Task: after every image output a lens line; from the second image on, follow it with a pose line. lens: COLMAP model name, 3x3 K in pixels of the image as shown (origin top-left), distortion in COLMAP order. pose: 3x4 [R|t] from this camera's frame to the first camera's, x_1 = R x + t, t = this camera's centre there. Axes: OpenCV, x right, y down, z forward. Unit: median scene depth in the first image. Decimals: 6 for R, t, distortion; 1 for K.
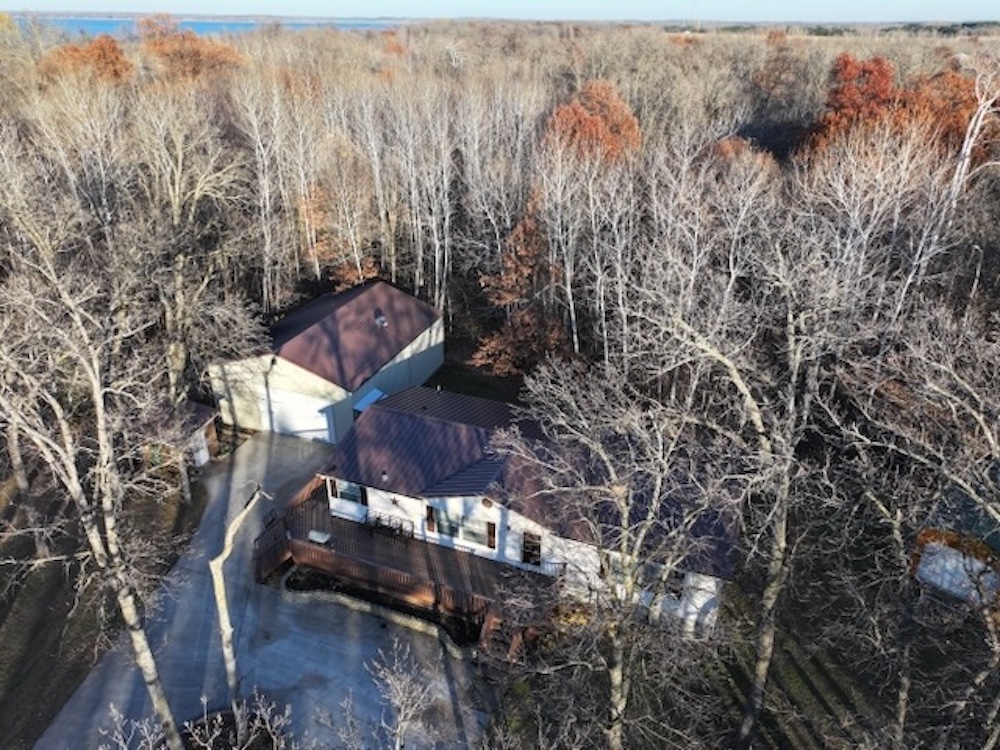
lens RADIAL K [[688.2, 0, 500.0], [0, 688.2, 375.0], [0, 0, 1]] dist [-0.000989, -0.000576]
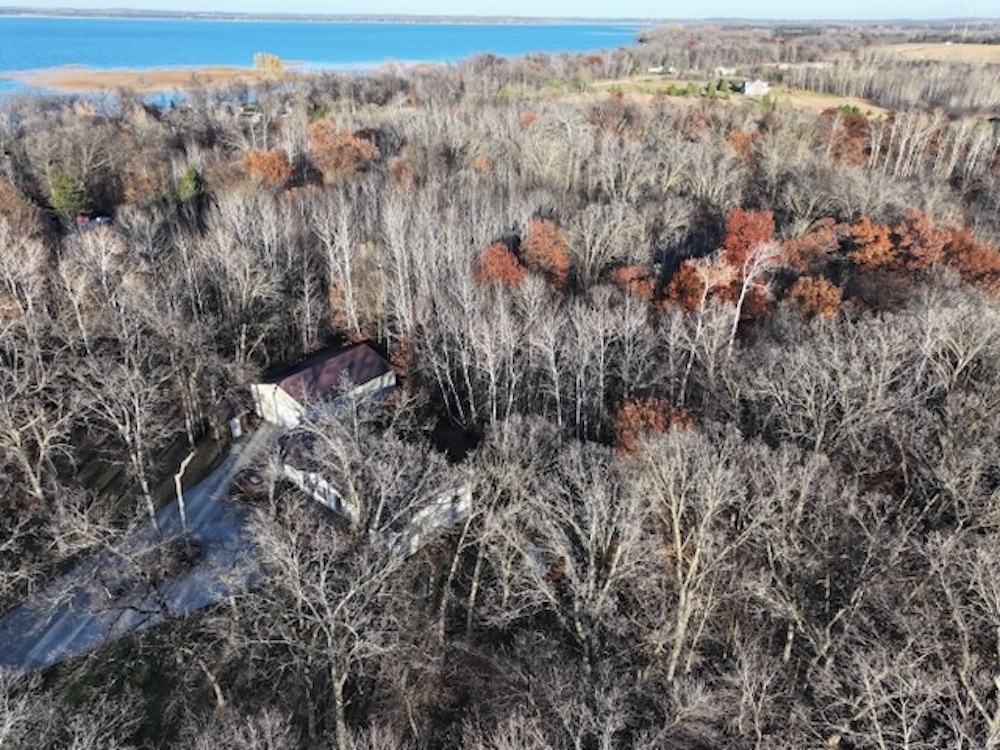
lens RADIAL K [[688.2, 0, 500.0], [0, 688.2, 375.0], [0, 0, 1]] dist [-0.000989, -0.000576]
pose [[0.948131, 0.136489, -0.287086, 0.983417], [-0.135112, 0.990522, 0.024702, -0.230133], [0.287737, 0.015368, 0.957586, -0.788025]]
